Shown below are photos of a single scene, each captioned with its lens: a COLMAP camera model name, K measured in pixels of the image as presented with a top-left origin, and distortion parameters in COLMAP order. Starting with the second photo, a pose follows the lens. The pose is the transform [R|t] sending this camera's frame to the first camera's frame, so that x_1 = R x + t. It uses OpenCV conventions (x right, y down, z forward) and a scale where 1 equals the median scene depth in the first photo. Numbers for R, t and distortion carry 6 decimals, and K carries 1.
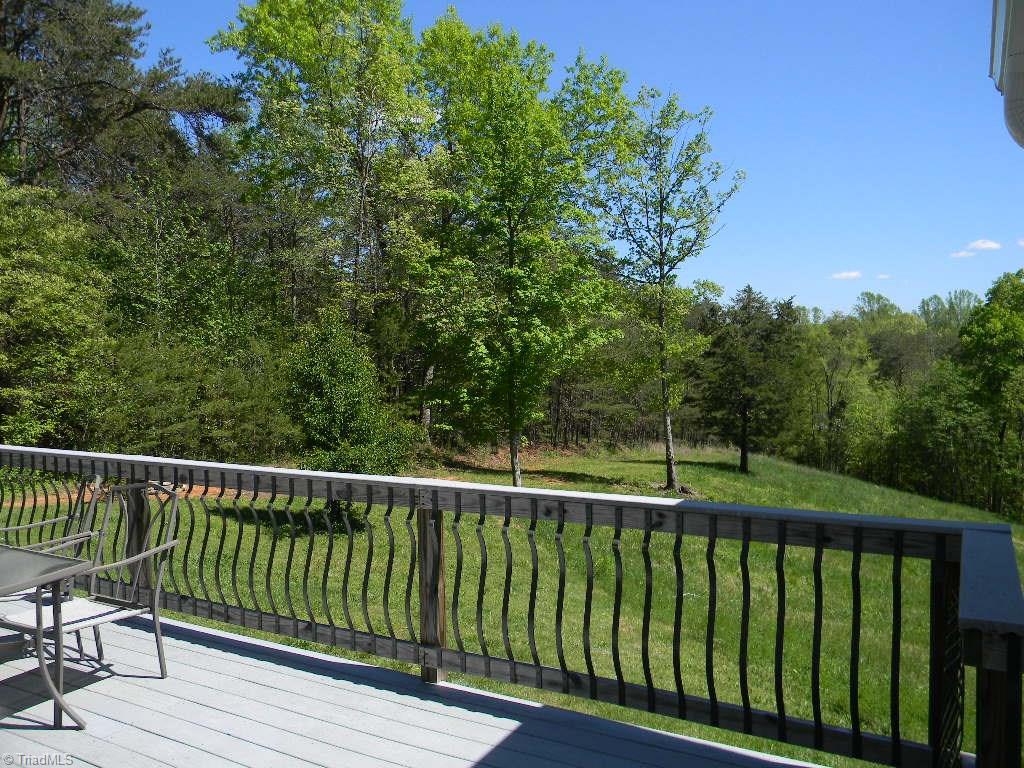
lens RADIAL K [[837.8, 0, 512.0], [0, 837.8, 384.0], [0, 0, 1]] dist [0.003374, -0.003037]
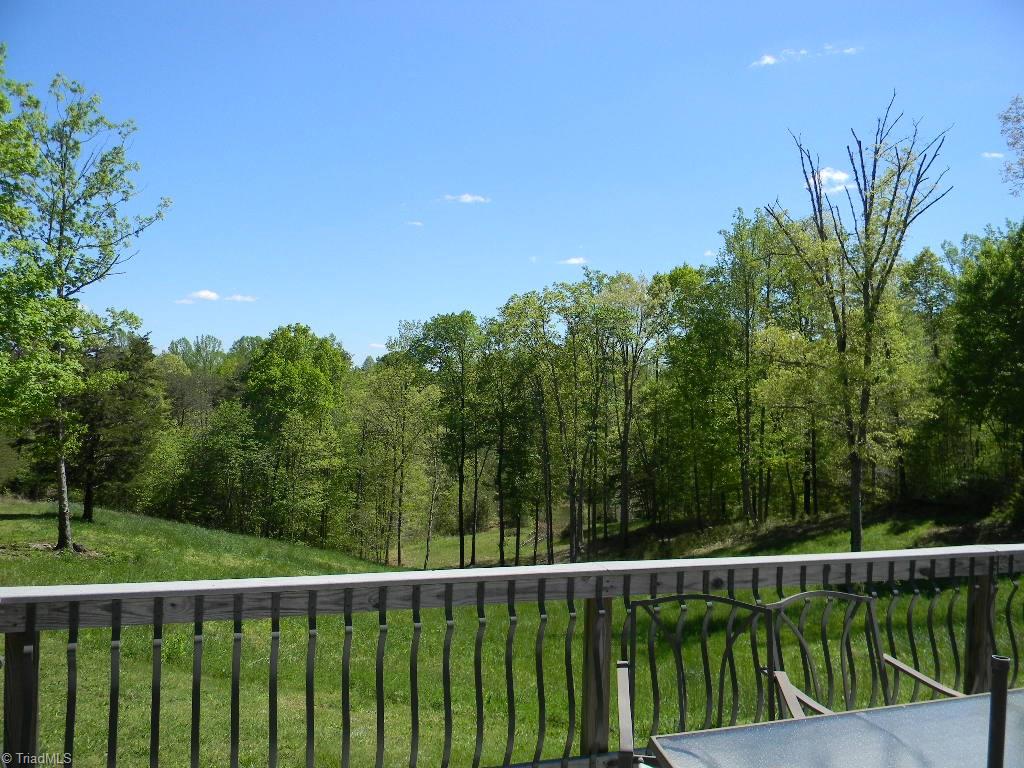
lens RADIAL K [[823.6, 0, 512.0], [0, 823.6, 384.0], [0, 0, 1]] dist [0.005256, 0.000231]
pose [[0.632513, 0.045557, 0.773209, -0.233541], [-0.010110, 0.998669, -0.050571, -0.004530], [-0.774484, 0.024170, 0.632132, 0.151705]]
